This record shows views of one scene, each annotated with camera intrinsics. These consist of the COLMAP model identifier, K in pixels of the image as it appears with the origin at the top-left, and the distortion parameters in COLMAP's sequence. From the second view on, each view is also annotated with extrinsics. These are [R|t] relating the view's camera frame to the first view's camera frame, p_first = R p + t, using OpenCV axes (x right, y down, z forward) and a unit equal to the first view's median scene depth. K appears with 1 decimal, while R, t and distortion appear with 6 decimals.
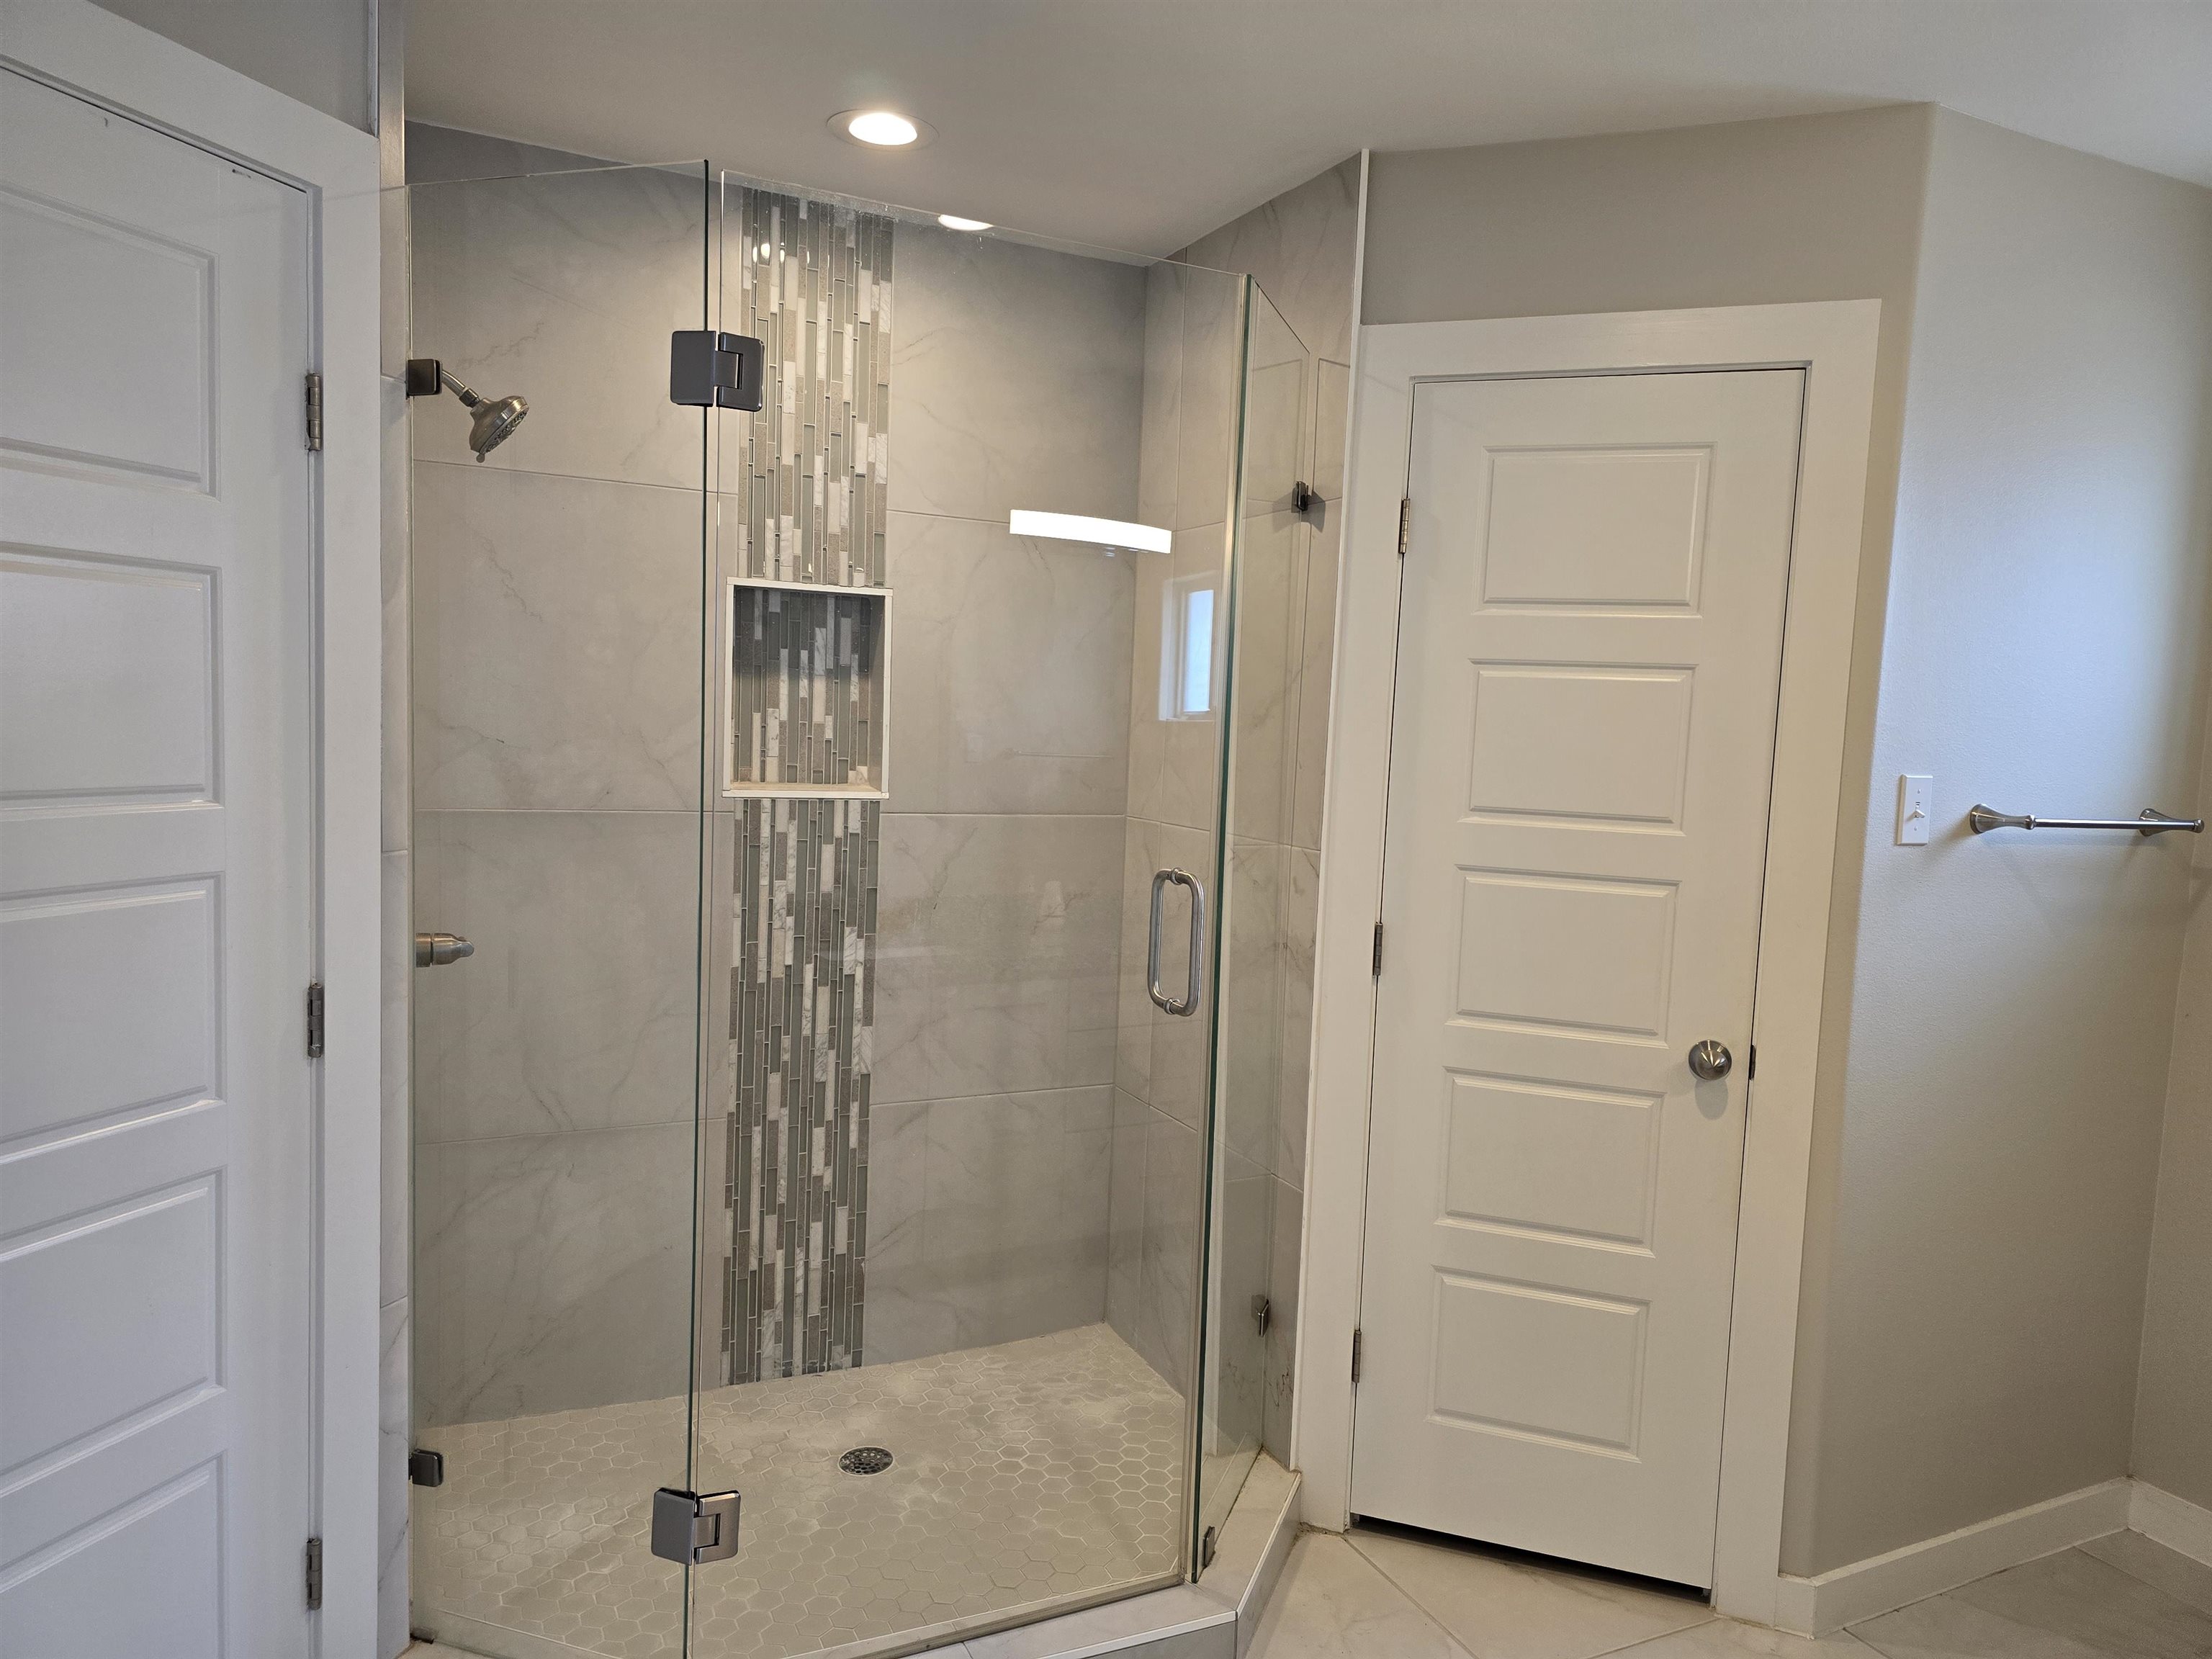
lens RADIAL K [[1483.2, 0, 1106.0], [0, 1483.2, 829.5], [0, 0, 1]] dist [0.020228, 0.002753]
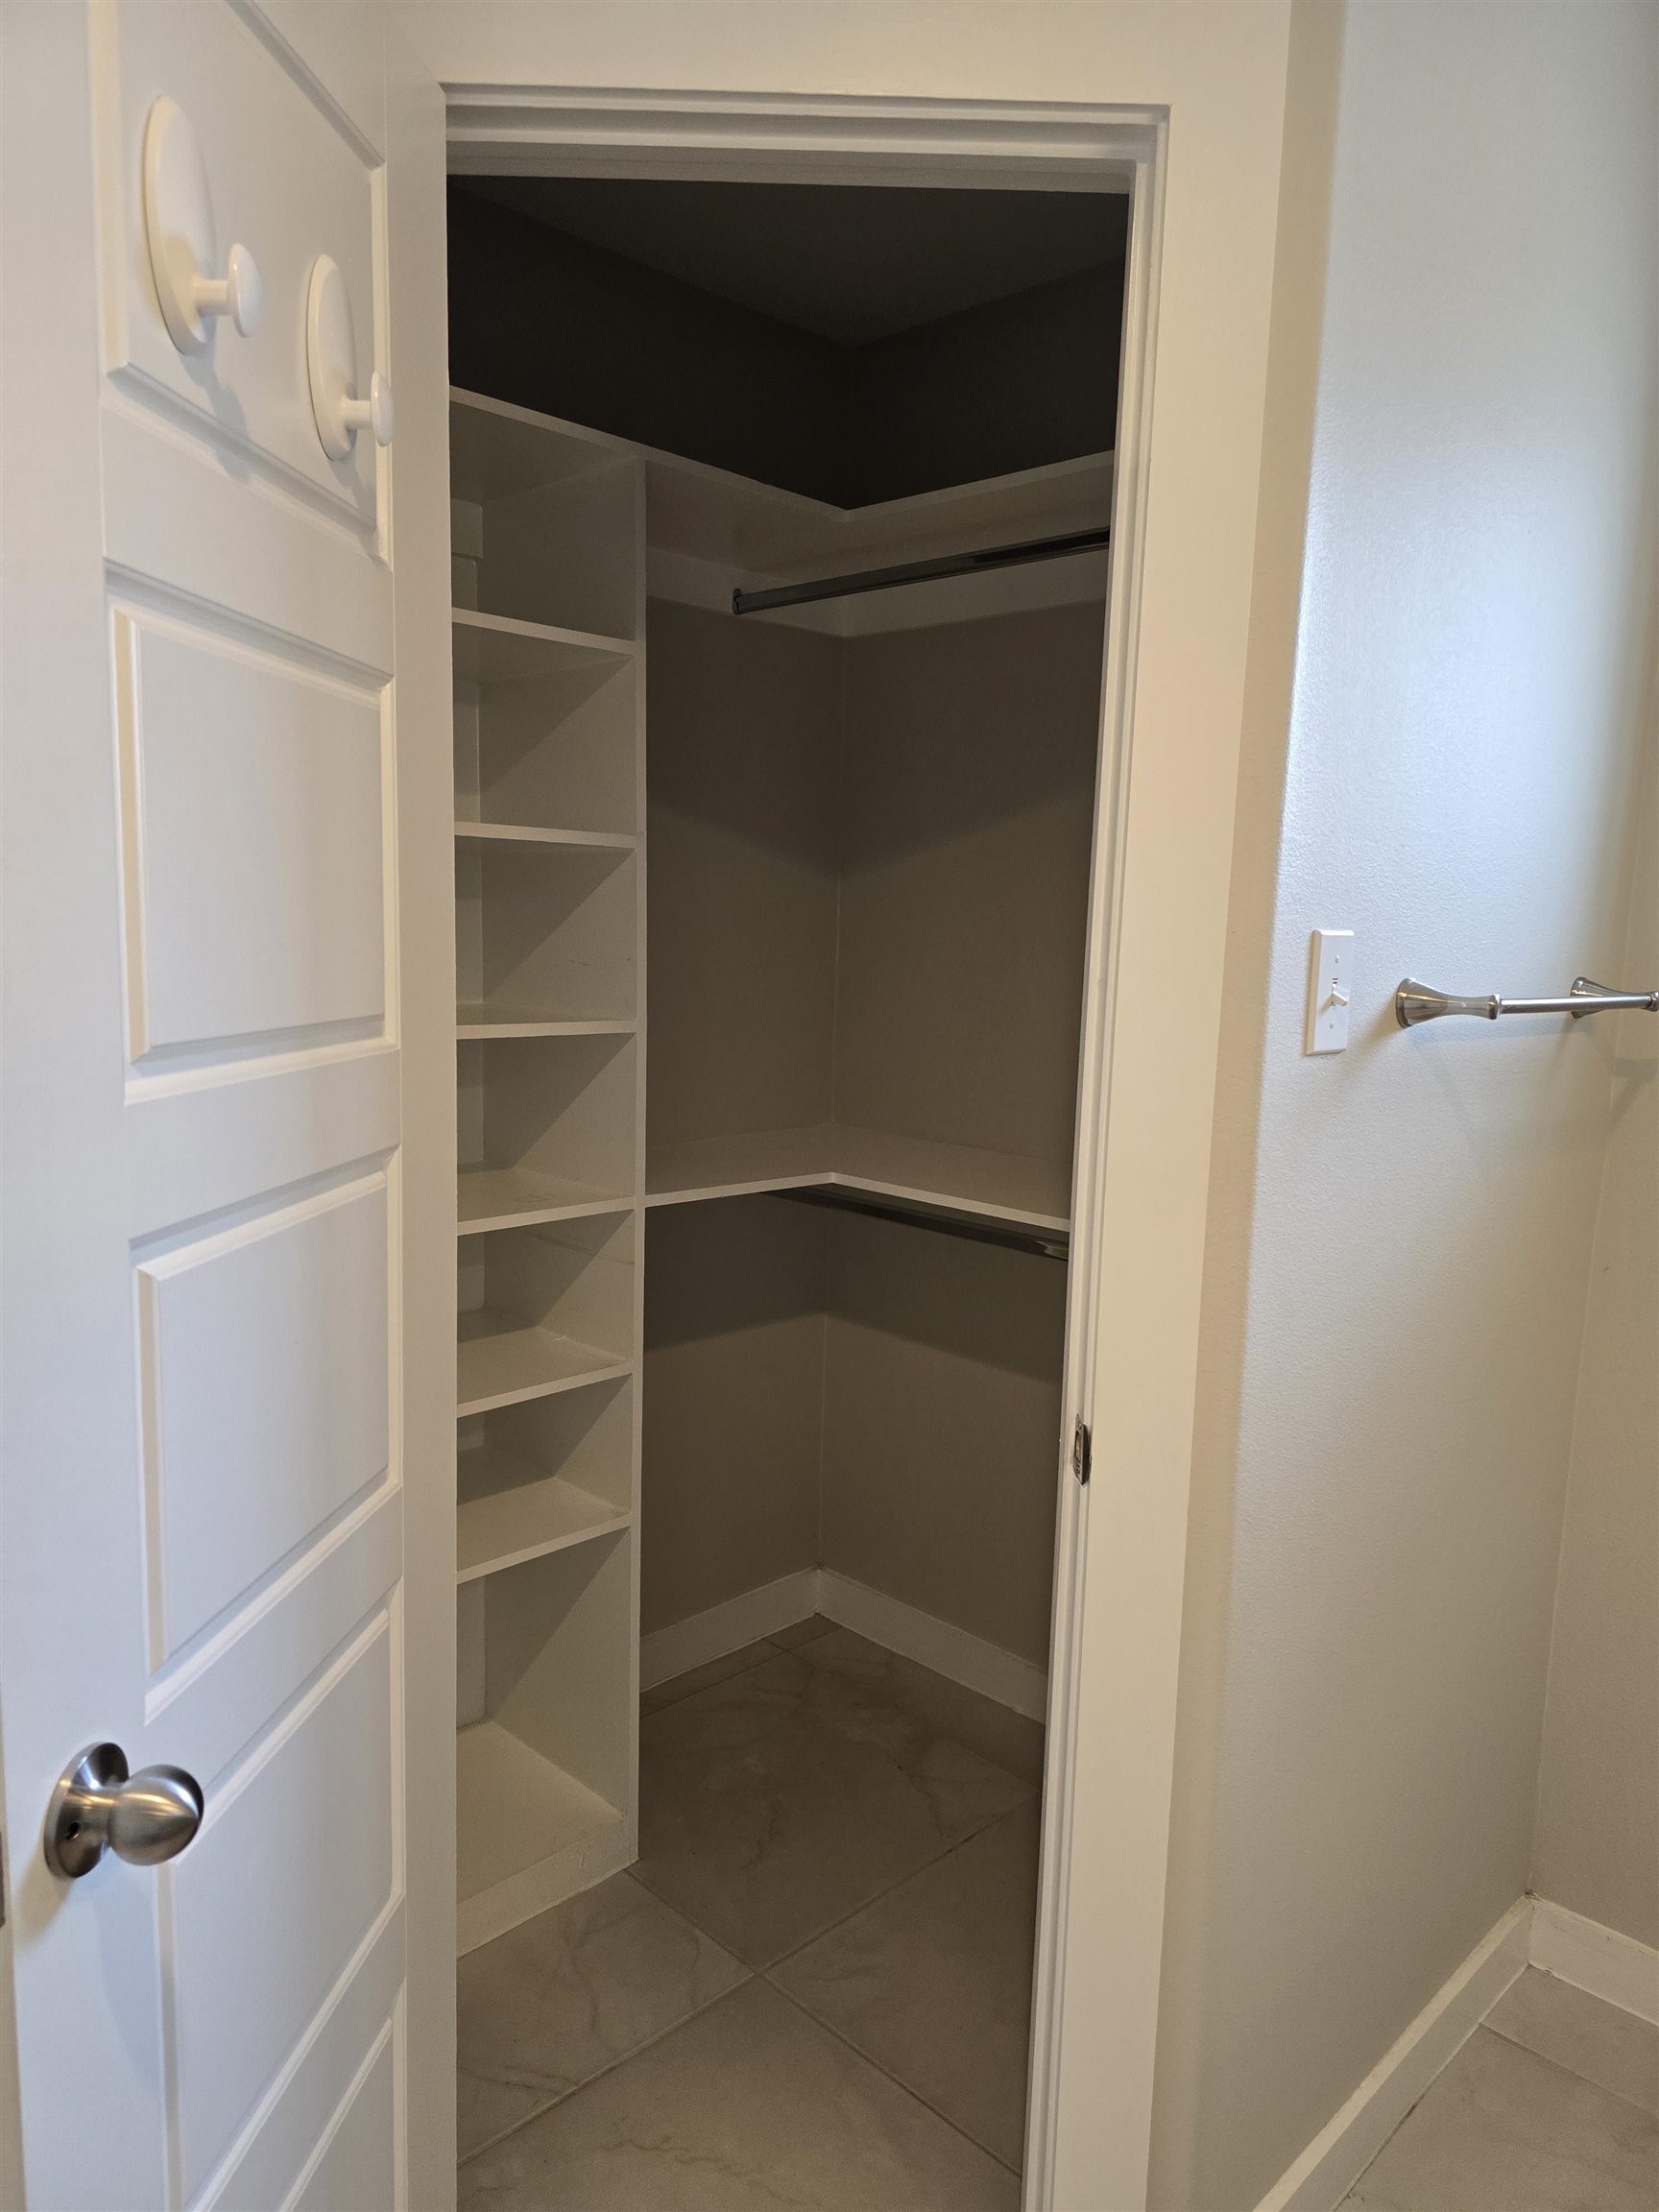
lens RADIAL K [[1483.2, 0, 829.5], [0, 1483.2, 1106.0], [0, 0, 1]] dist [0.020228, 0.002753]
pose [[0.948642, -0.054789, 0.311570, 0.176545], [0.036100, 0.997203, 0.065440, -0.013580], [-0.314284, -0.050832, 0.947967, 0.507787]]
